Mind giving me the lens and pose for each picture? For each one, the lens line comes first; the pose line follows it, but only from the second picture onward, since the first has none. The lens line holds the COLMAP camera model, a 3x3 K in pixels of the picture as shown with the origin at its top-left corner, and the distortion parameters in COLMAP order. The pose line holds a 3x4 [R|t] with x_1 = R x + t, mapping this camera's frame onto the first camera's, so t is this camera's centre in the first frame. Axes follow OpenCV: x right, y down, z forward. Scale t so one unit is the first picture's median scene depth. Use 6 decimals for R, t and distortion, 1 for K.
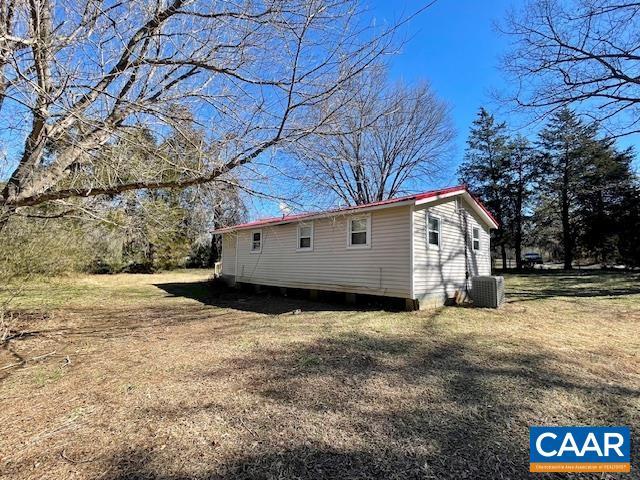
lens RADIAL K [[255.1, 0, 321.4], [0, 255.1, 236.4], [0, 0, 1]] dist [0.010627, 0.000785]
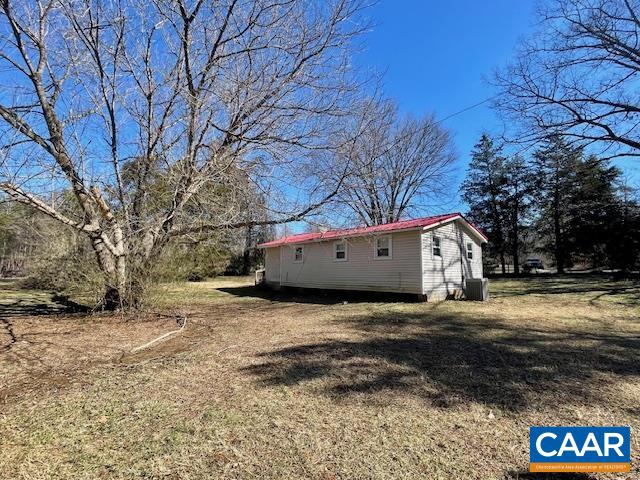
lens RADIAL K [[255.1, 0, 318.2], [0, 255.1, 244.7], [0, 0, 1]] dist [0.010627, 0.000785]
pose [[0.999211, -0.015087, -0.036744, -0.068256], [0.015201, 0.999881, 0.002812, -0.018360], [0.036698, -0.003368, 0.999321, -0.180599]]
